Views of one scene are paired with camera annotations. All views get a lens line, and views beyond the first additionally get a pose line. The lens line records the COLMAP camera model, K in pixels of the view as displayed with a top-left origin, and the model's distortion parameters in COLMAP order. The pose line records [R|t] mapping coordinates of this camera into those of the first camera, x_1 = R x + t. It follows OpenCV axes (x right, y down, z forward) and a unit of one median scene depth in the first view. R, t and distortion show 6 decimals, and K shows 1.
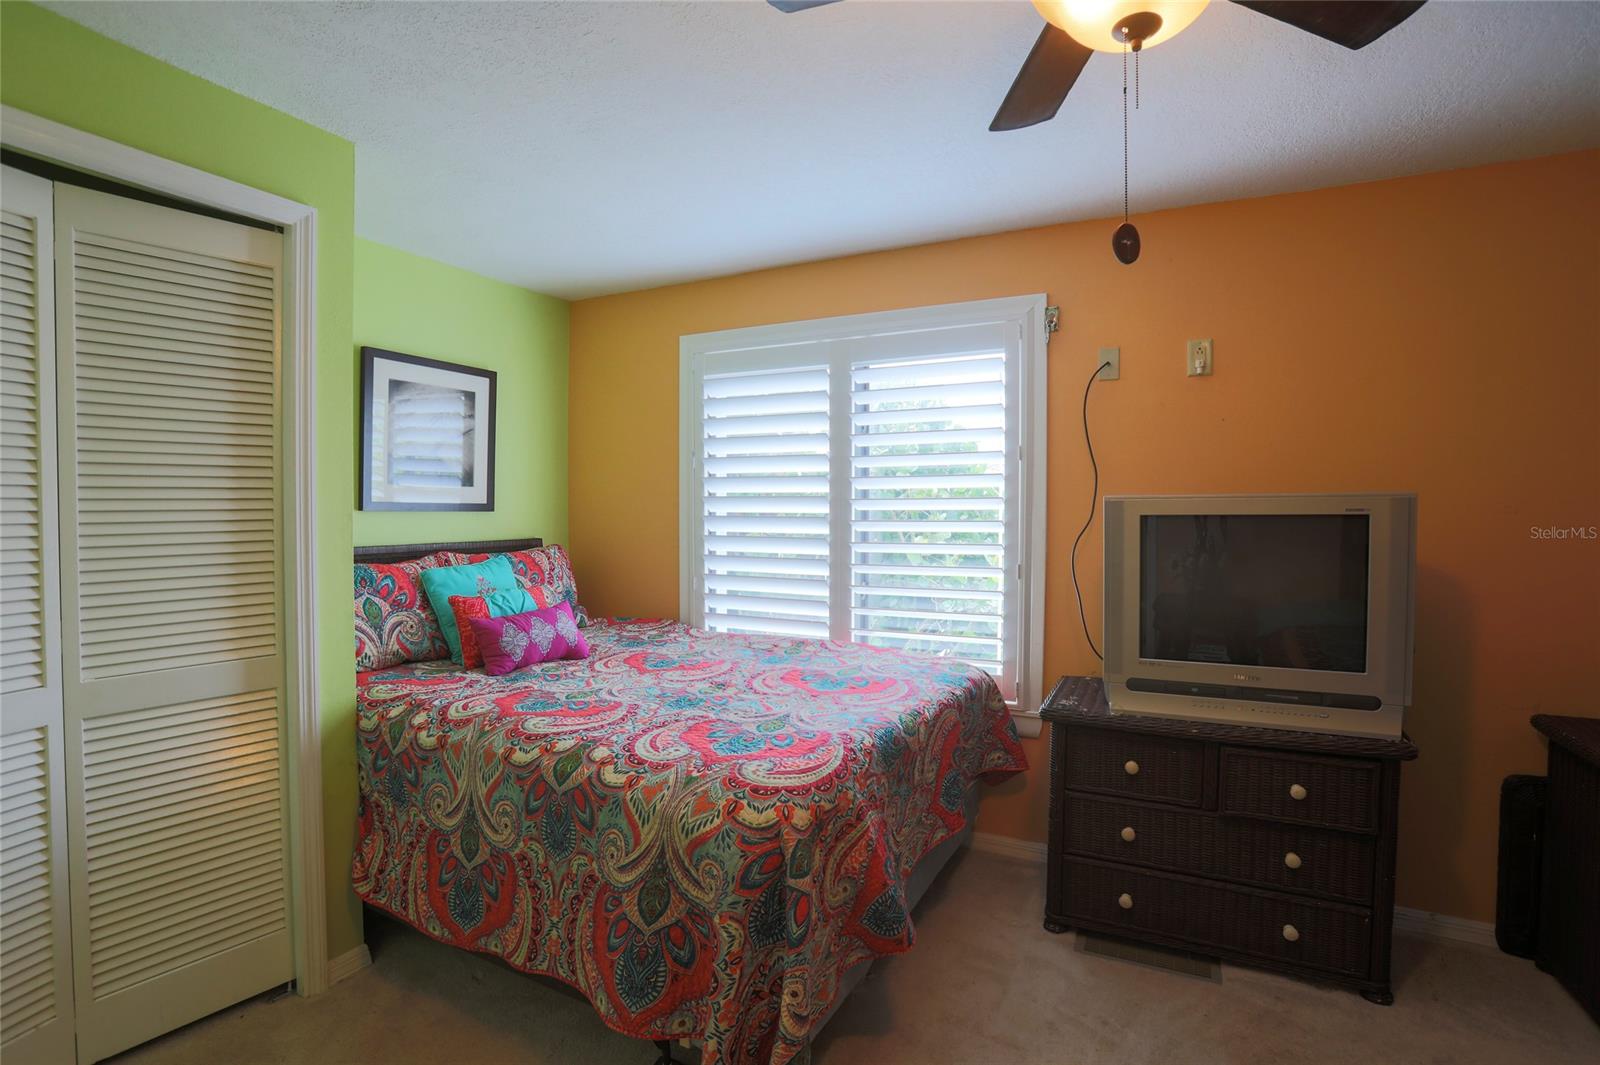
lens RADIAL K [[770.3, 0, 808.8], [0, 770.3, 511.6], [0, 0, 1]] dist [-0.048280, 0.007824]
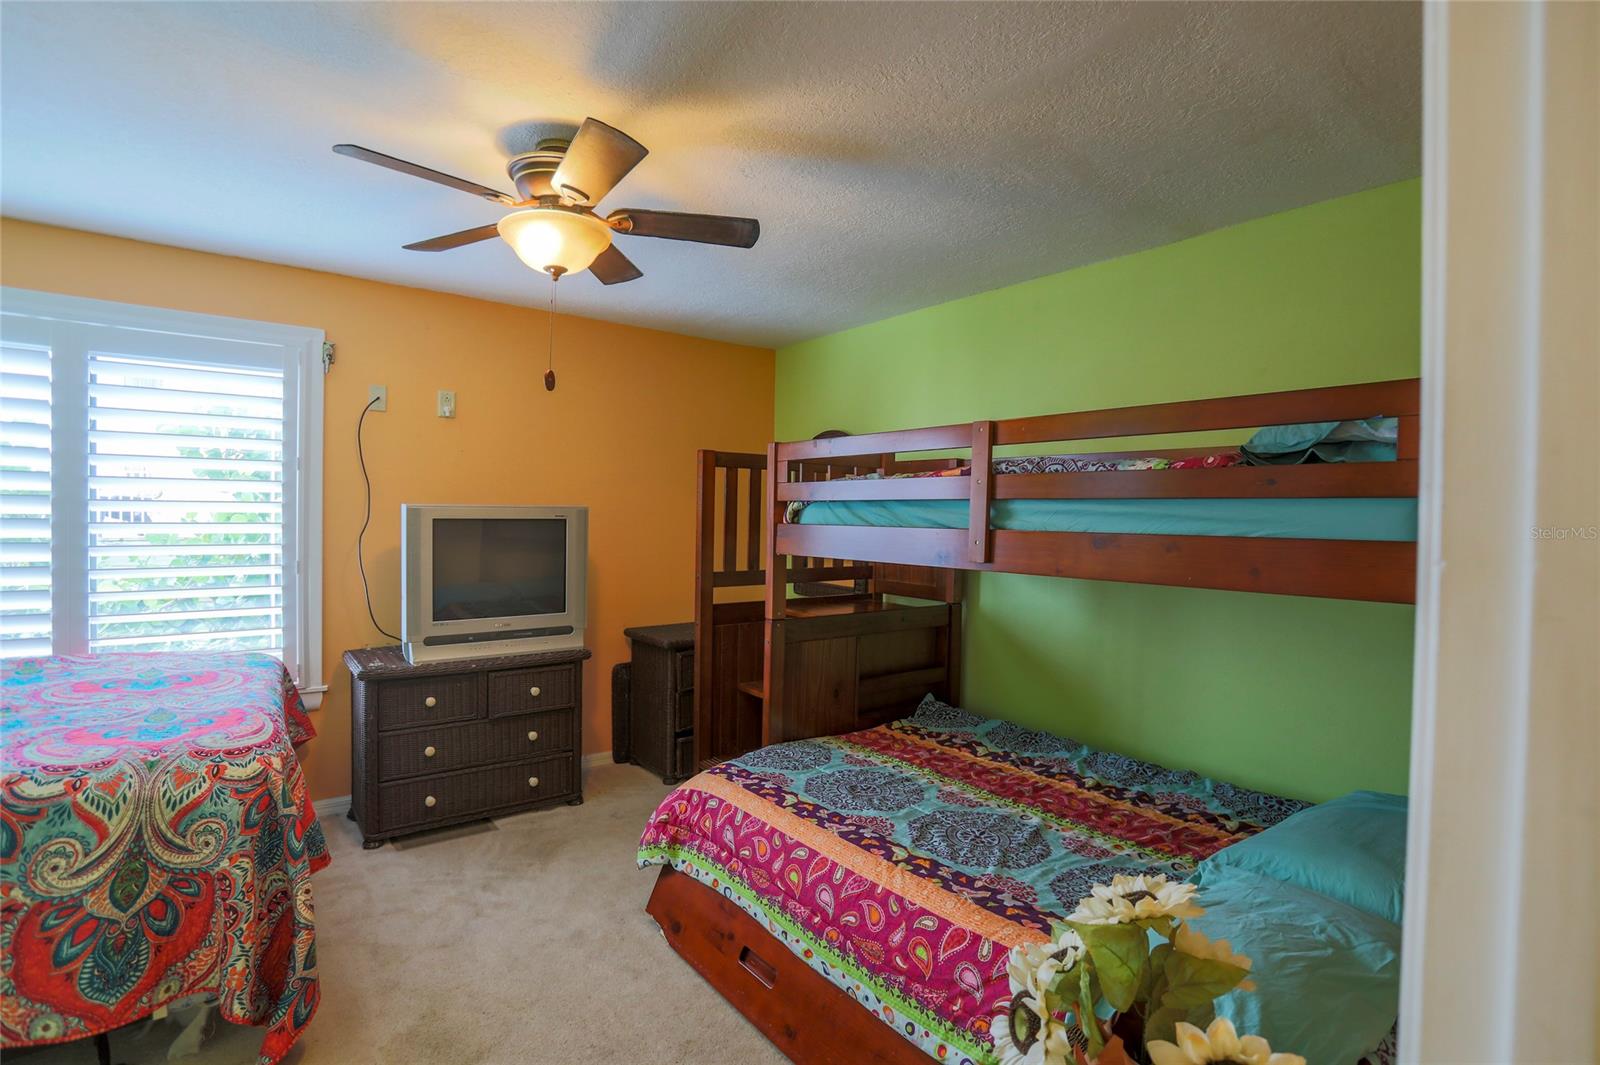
lens RADIAL K [[770.3, 0, 808.6], [0, 770.3, 532.6], [0, 0, 1]] dist [-0.048280, 0.007824]
pose [[0.410747, -0.010035, 0.911694, -0.718635], [0.000985, 0.999944, 0.010563, 0.022811], [-0.911749, -0.003440, 0.410734, -0.244915]]
